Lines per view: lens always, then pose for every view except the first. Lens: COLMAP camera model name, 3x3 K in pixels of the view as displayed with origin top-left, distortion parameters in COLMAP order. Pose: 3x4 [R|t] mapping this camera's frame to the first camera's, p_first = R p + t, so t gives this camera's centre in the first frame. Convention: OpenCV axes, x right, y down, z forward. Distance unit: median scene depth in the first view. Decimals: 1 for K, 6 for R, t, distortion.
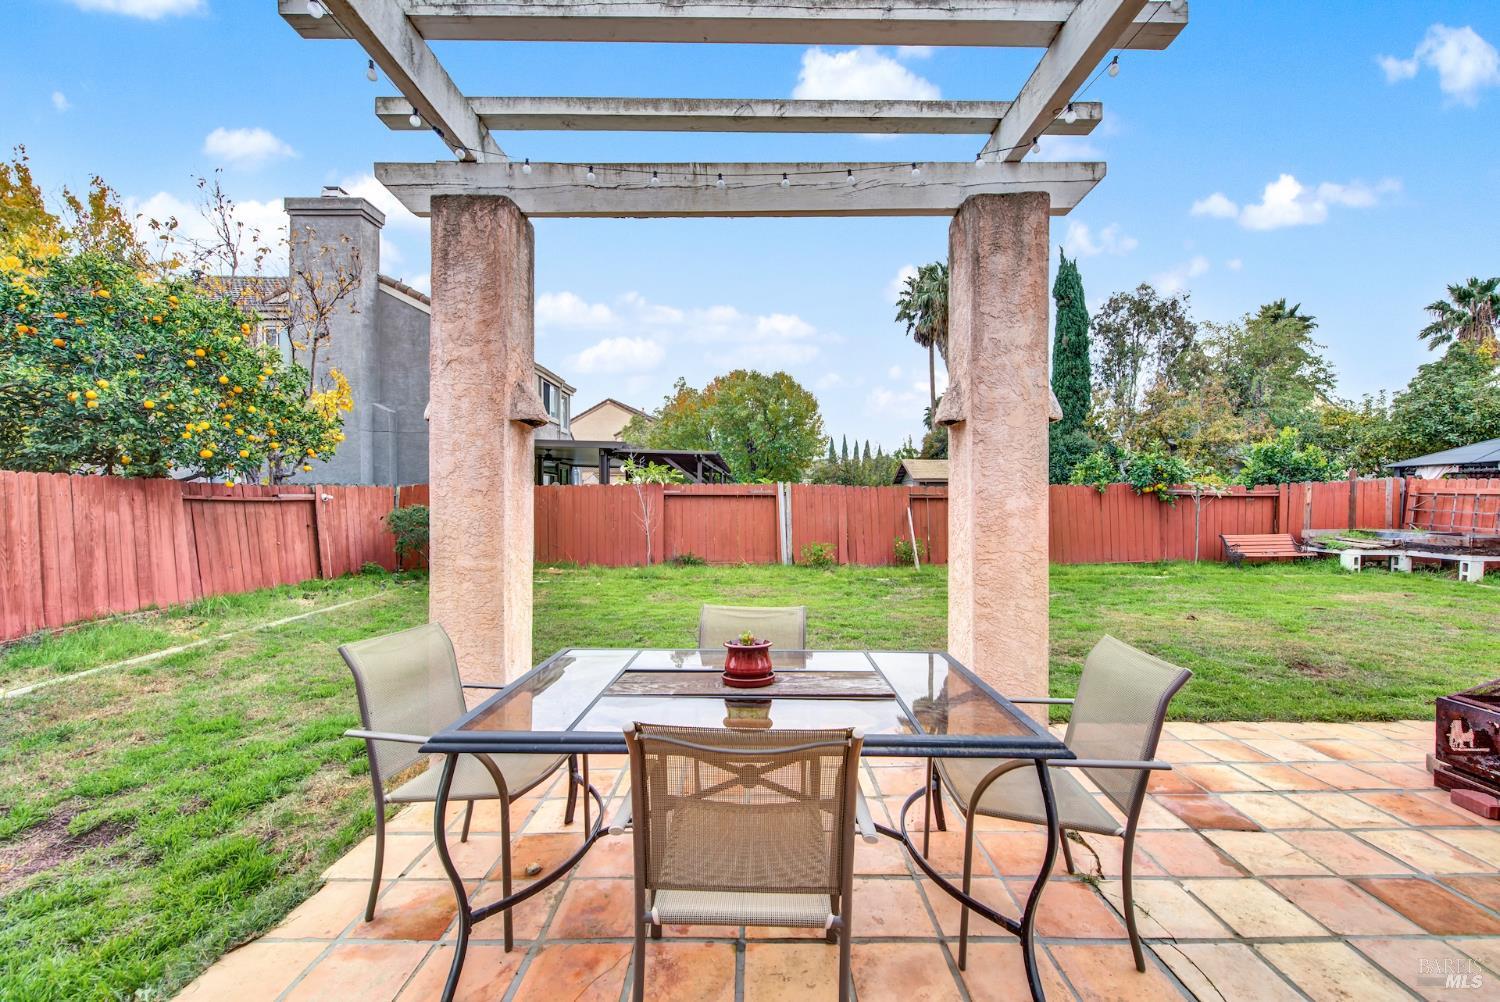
lens RADIAL K [[615.8, 0, 753.6], [0, 615.8, 505.8], [0, 0, 1]] dist [0.004185, -0.002962]
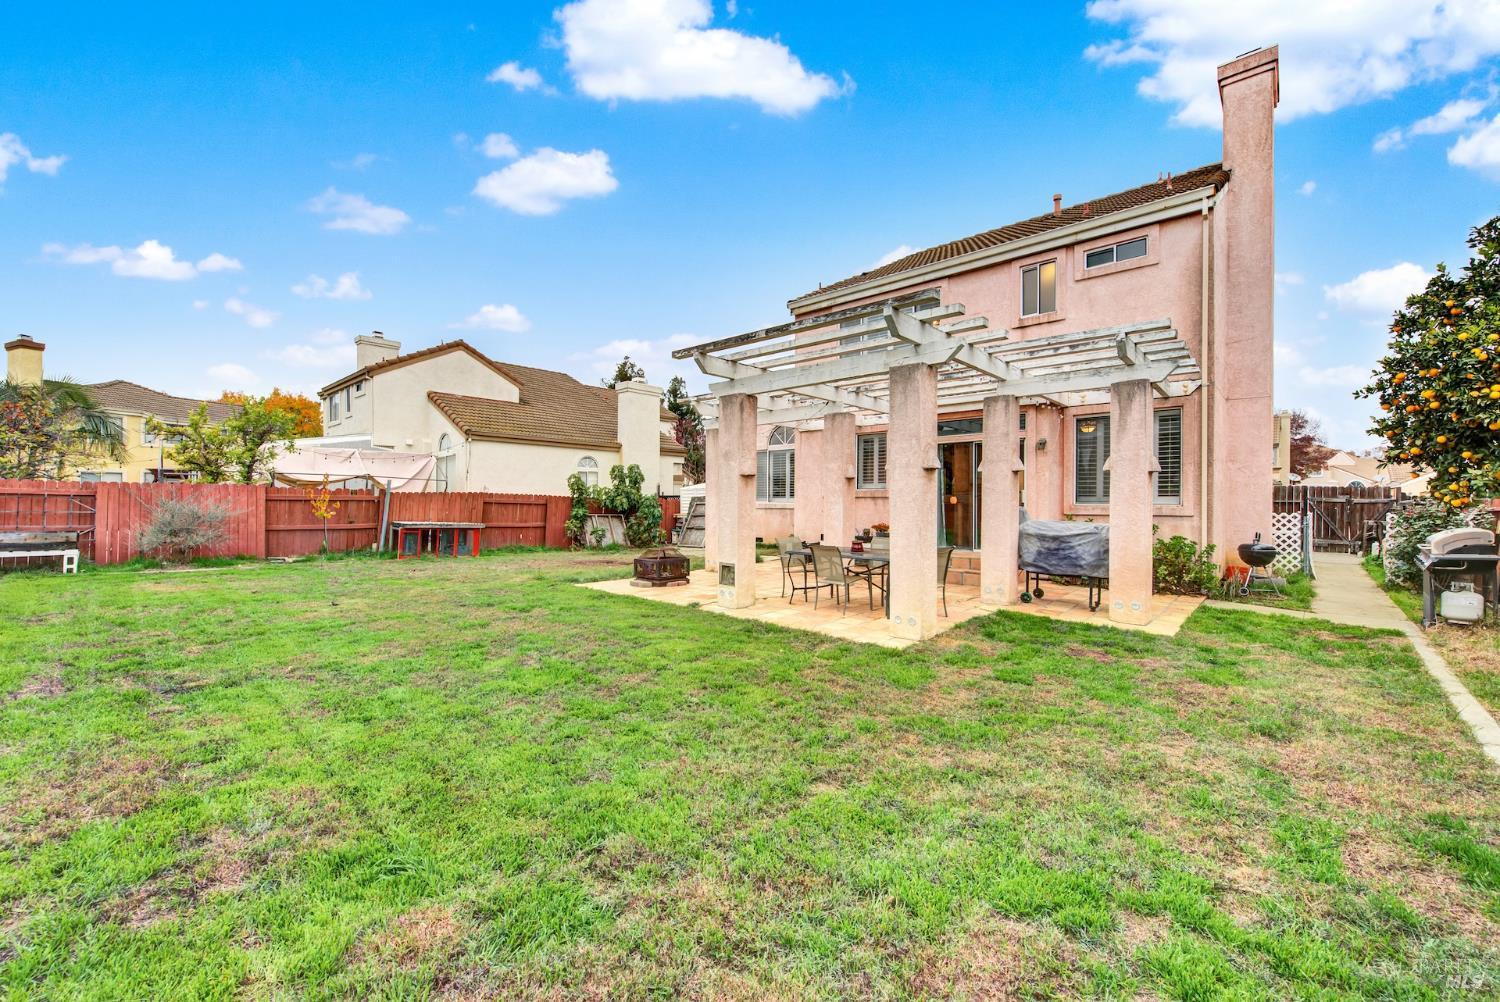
lens RADIAL K [[615.8, 0, 771.2], [0, 615.8, 505.1], [0, 0, 1]] dist [0.004185, -0.002962]
pose [[-0.759029, -0.010395, 0.650974, -0.430712], [0.000724, 0.999858, 0.016810, -0.013800], [-0.651056, 0.013230, -0.758914, 0.896523]]
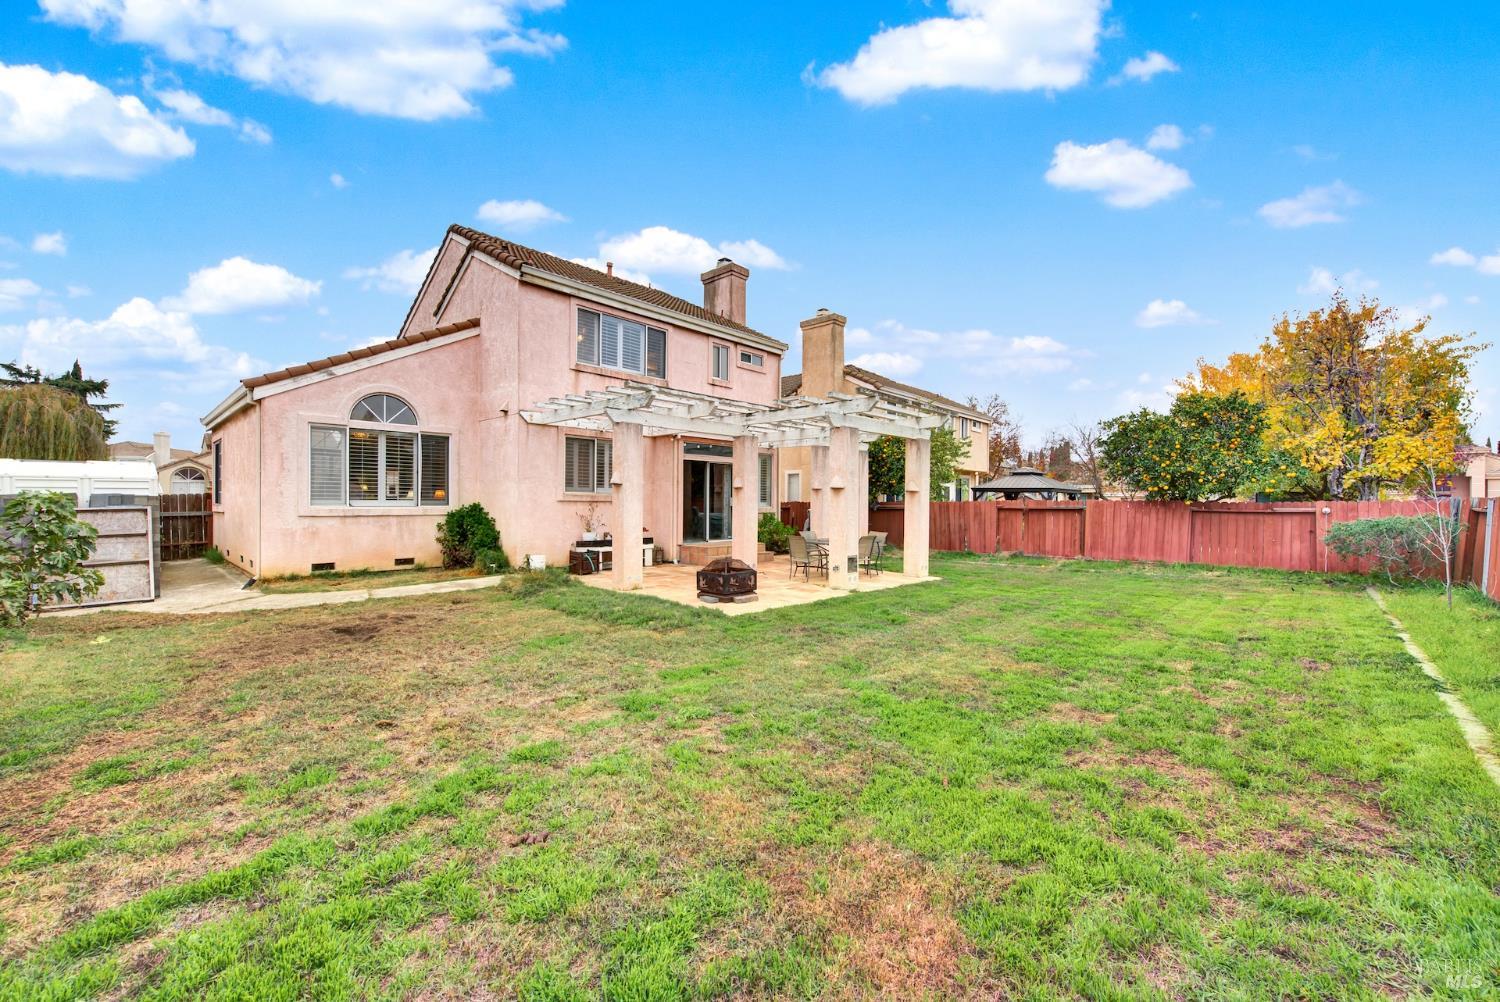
lens RADIAL K [[615.8, 0, 749.6], [0, 615.8, 501.0], [0, 0, 1]] dist [0.004185, -0.002962]
pose [[-0.649790, -0.007852, -0.760073, 1.048951], [-0.016456, 0.999858, 0.003739, -0.018760], [0.759936, 0.014938, -0.649827, 0.876183]]
